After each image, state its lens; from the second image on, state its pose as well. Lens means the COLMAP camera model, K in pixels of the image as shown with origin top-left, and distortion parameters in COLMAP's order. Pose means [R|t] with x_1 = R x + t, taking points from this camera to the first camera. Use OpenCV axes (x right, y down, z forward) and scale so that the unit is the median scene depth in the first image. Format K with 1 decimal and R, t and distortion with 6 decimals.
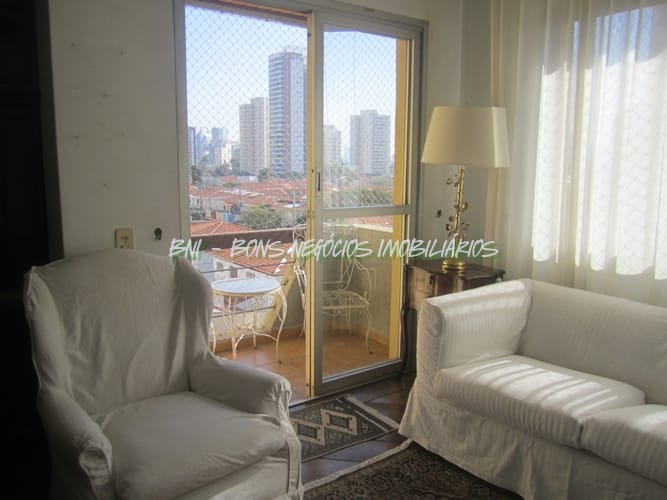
lens RADIAL K [[557.9, 0, 332.8], [0, 557.9, 245.9], [0, 0, 1]] dist [-0.056153, 0.024678]
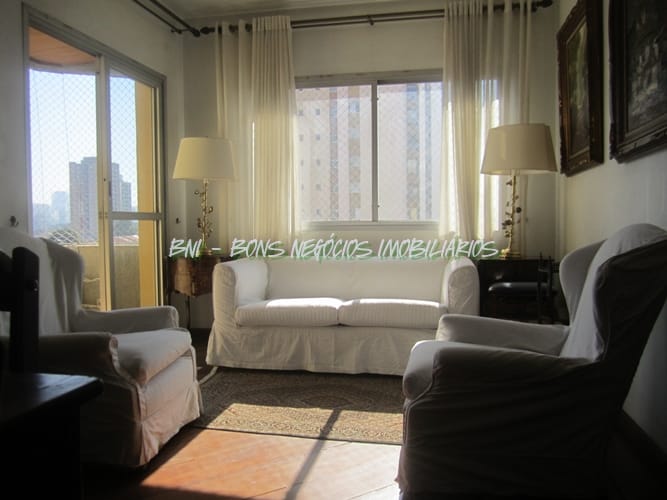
lens RADIAL K [[557.9, 0, 332.7], [0, 557.9, 252.0], [0, 0, 1]] dist [-0.056153, 0.024678]
pose [[0.725856, -0.047055, 0.686235, -0.600109], [0.119023, 0.991200, -0.057928, 0.181470], [-0.677471, 0.123725, 0.725069, -0.250066]]
